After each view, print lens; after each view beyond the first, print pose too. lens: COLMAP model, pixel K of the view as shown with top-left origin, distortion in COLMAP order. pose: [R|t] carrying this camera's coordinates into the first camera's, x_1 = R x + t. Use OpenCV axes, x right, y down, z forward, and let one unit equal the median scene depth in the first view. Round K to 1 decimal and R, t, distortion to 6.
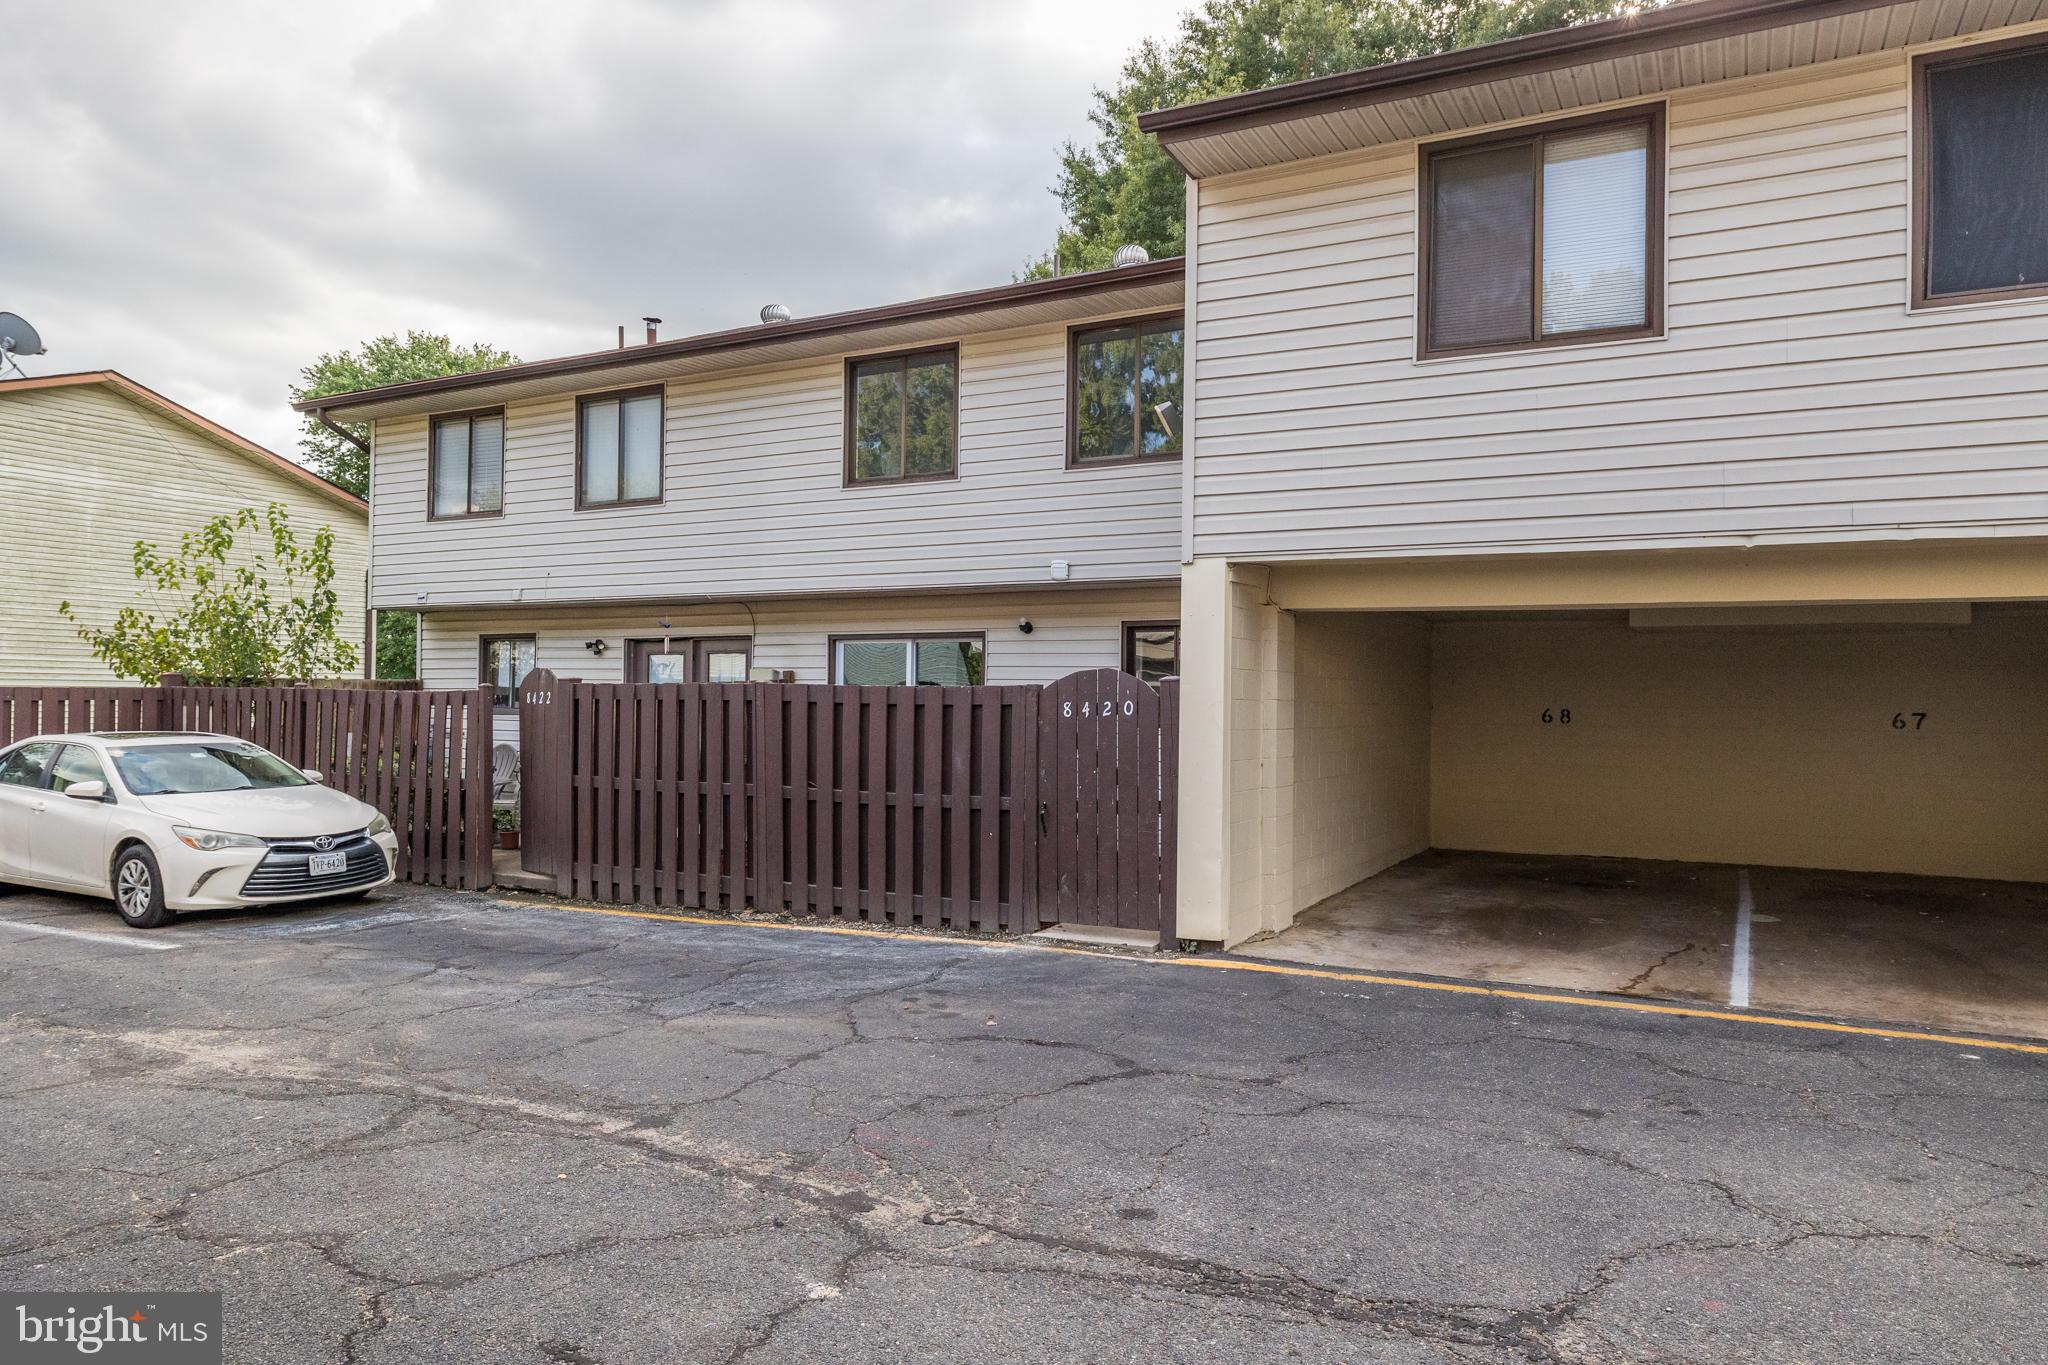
lens RADIAL K [[1441.4, 0, 1013.1], [0, 1441.4, 686.2], [0, 0, 1]] dist [-0.001711, 0.001746]
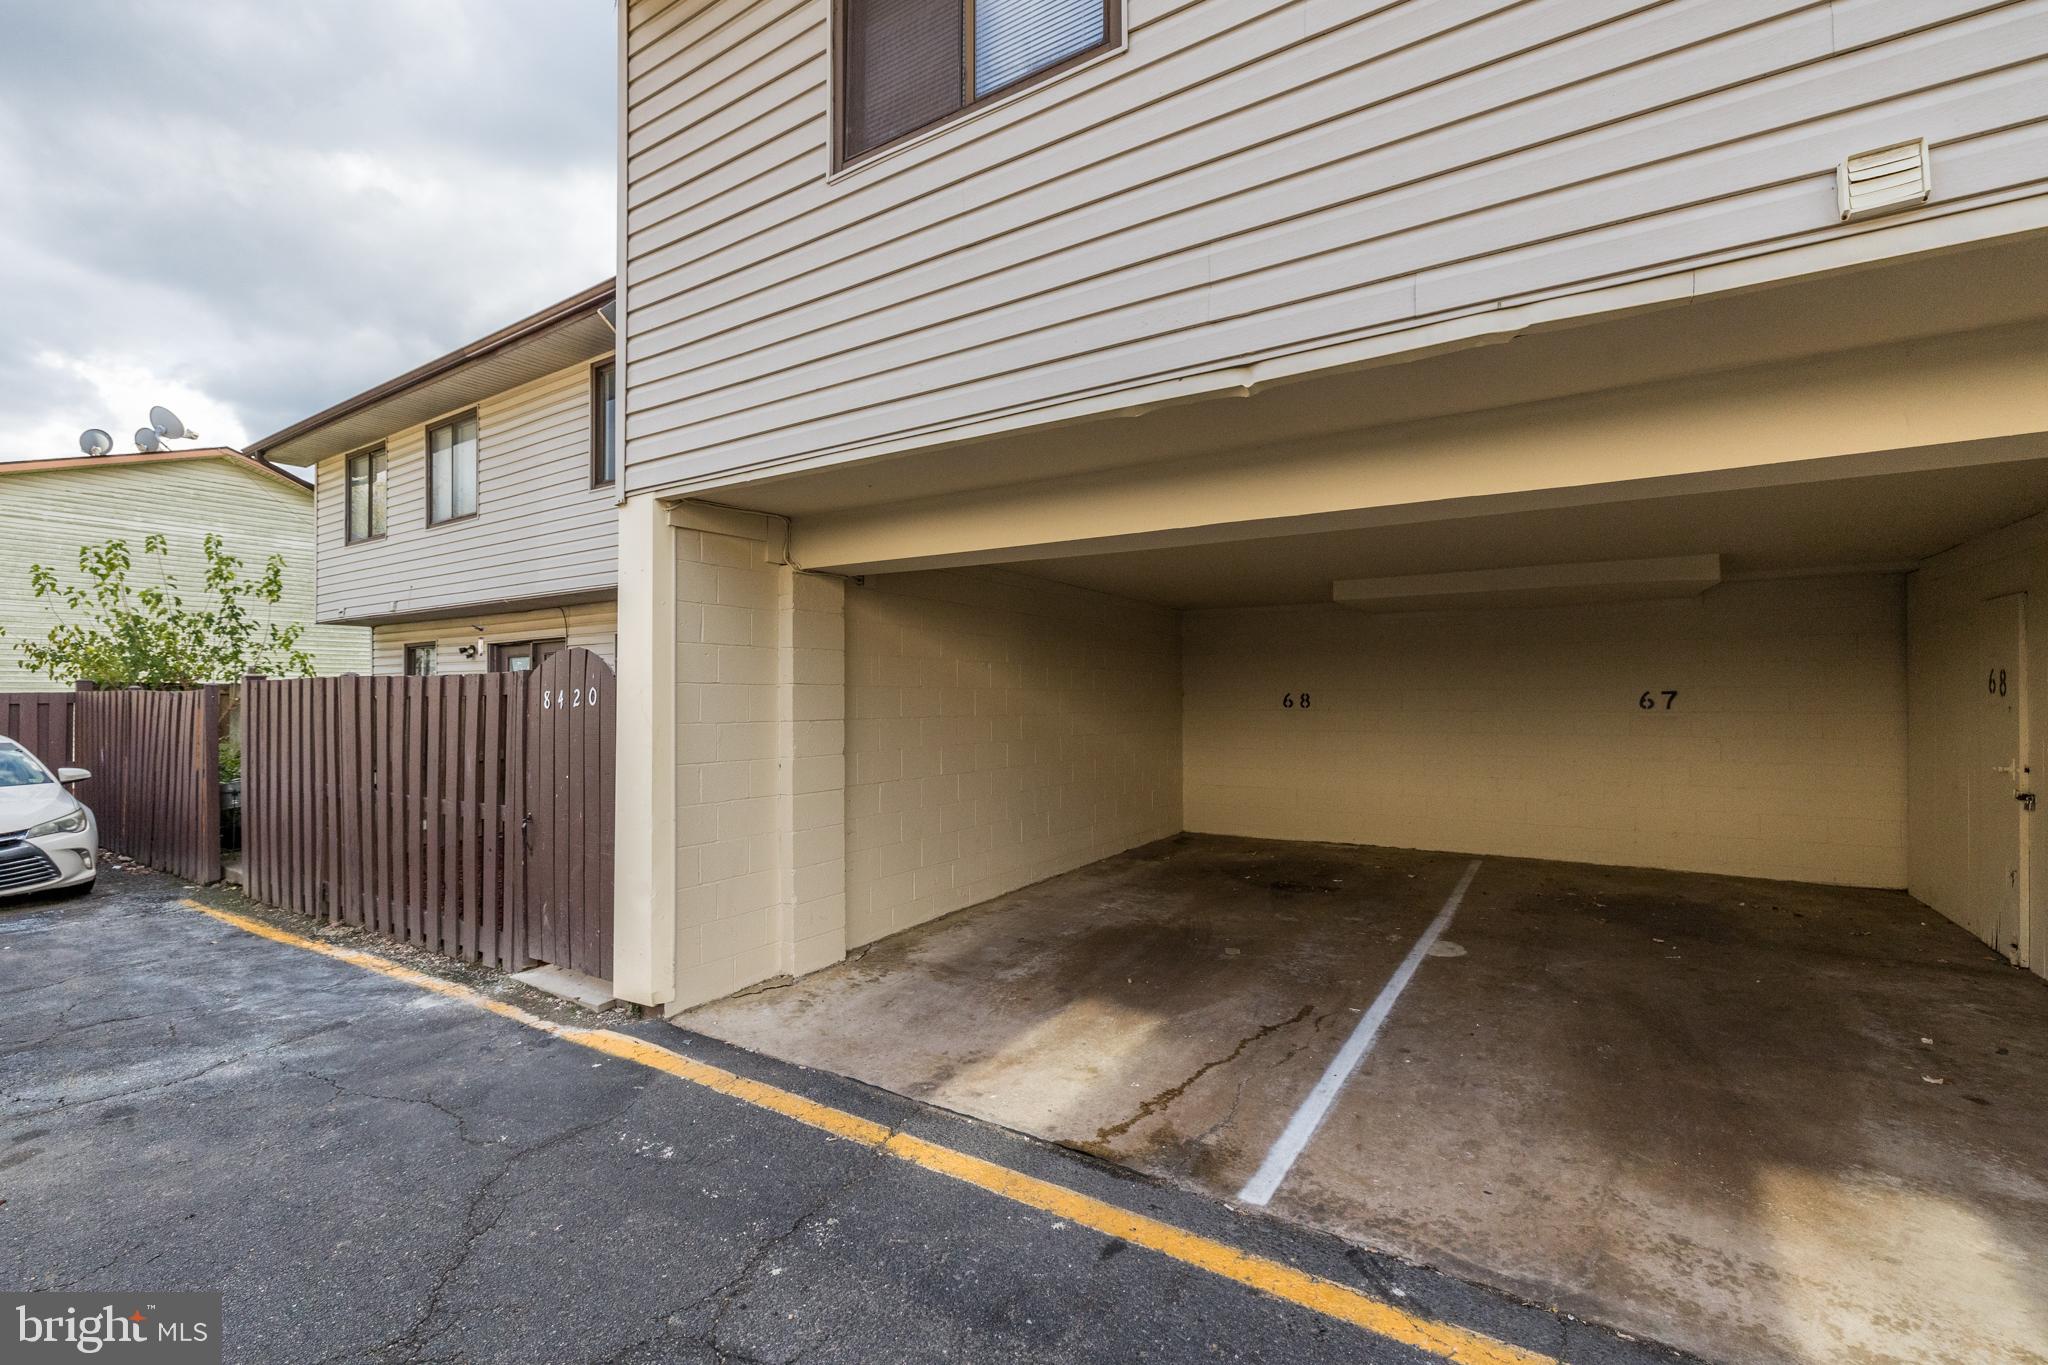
lens RADIAL K [[891.7, 0, 1080.3], [0, 891.7, 691.2], [0, 0, 1]] dist [0.003173, 0.000000]
pose [[0.997634, -0.014827, -0.067128, 0.331749], [0.015036, 0.999884, 0.002605, 0.013114], [0.067082, -0.003608, 0.997741, 0.463302]]
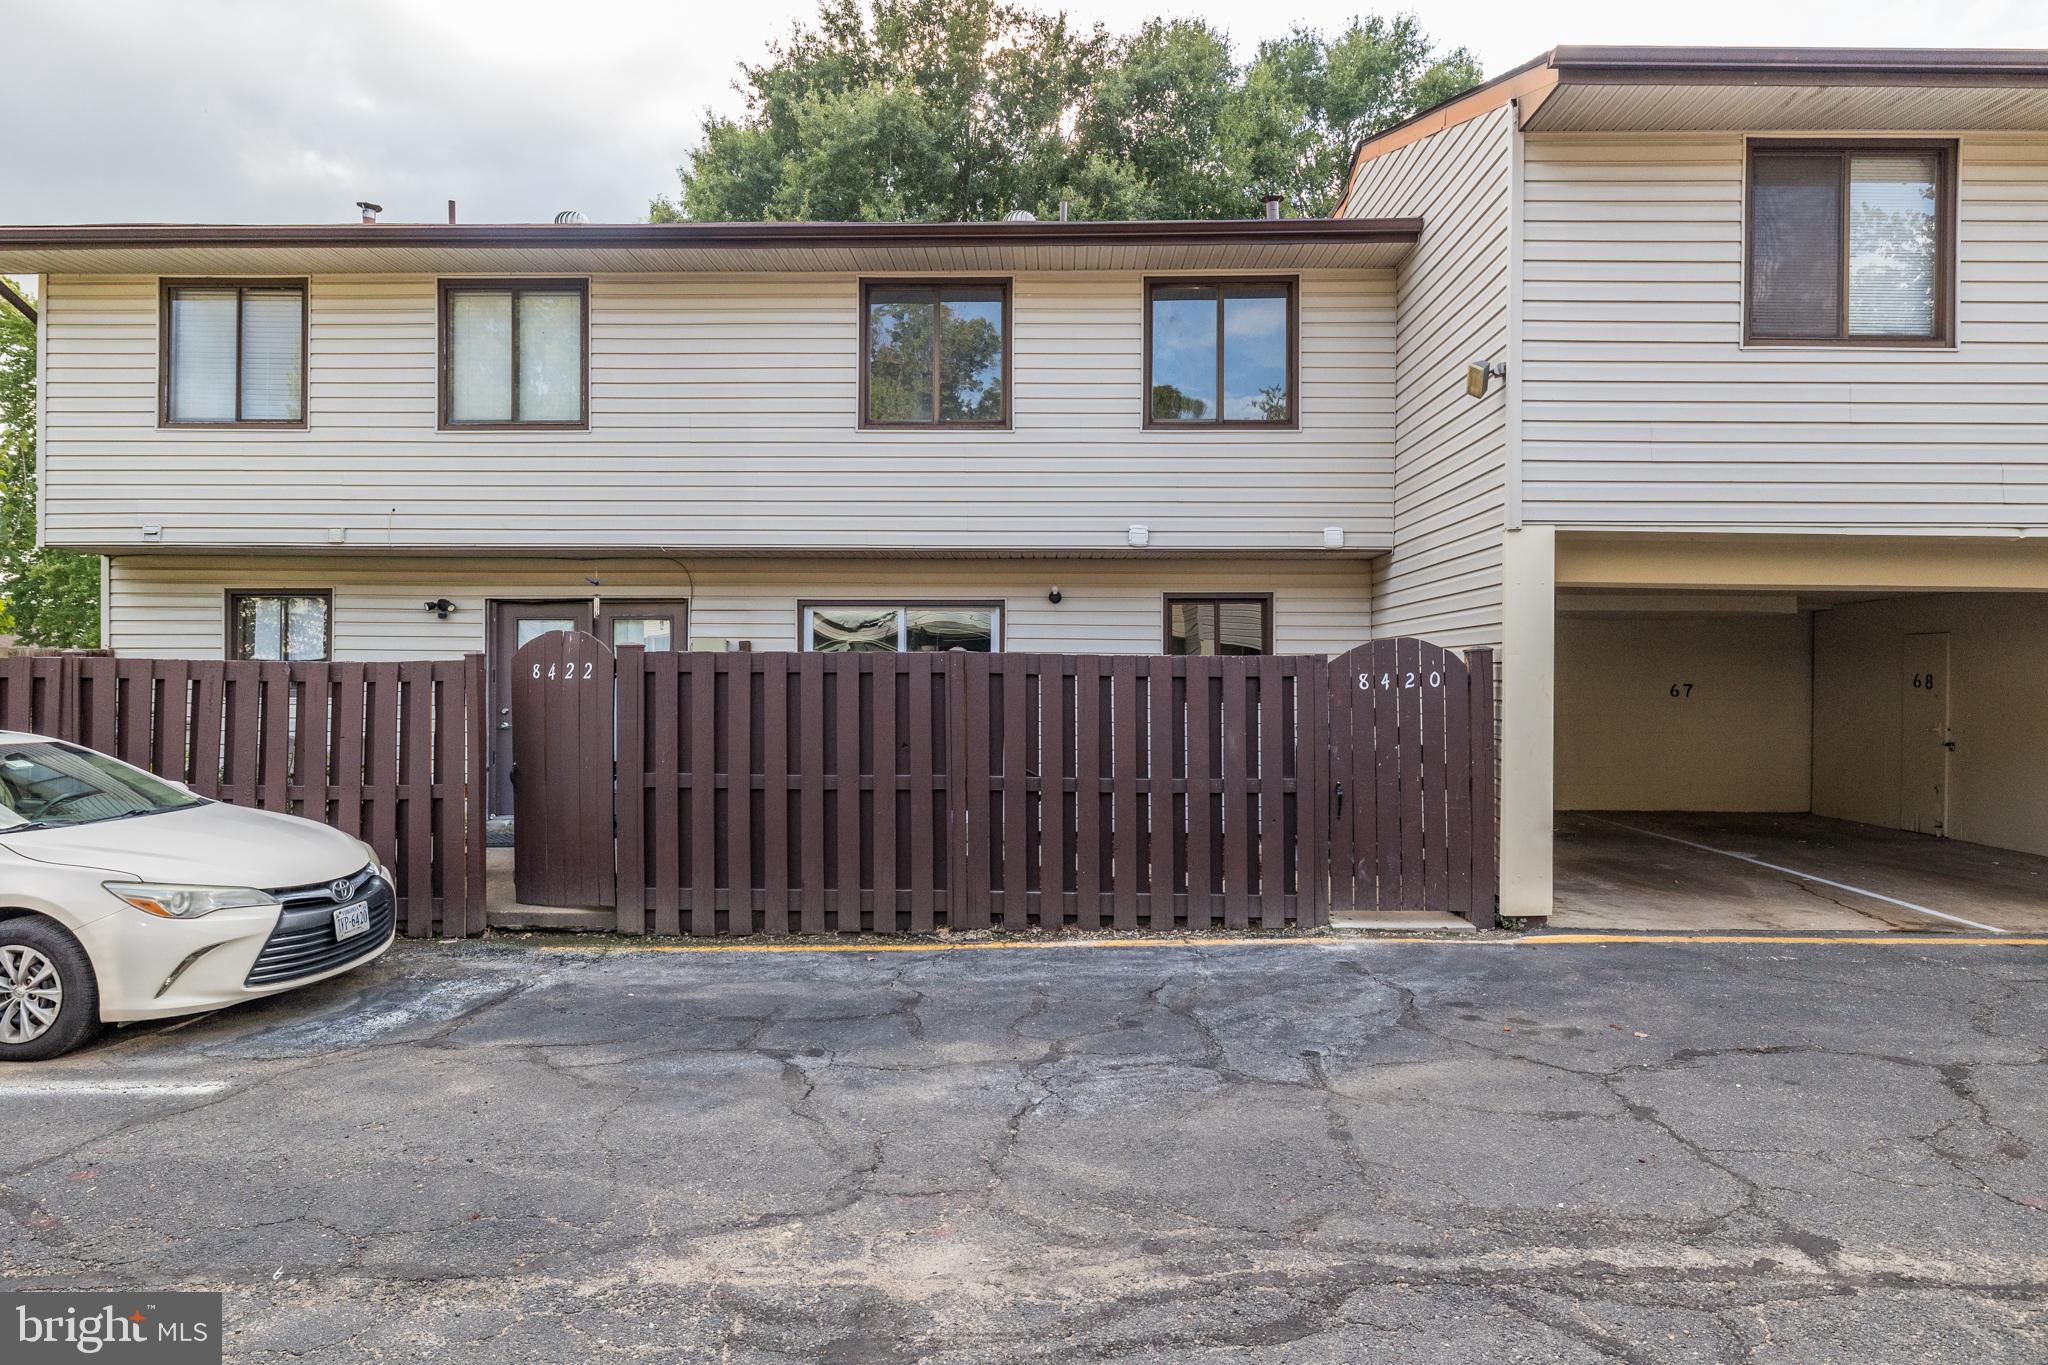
lens RADIAL K [[1269.4, 0, 978.2], [0, 1269.4, 690.2], [0, 0, 1]] dist [0.003770, -0.001927]
pose [[0.874959, -0.006317, 0.484156, -0.514259], [-0.001524, 0.999874, 0.015799, 0.008237], [-0.484195, -0.014561, 0.874839, 0.359711]]
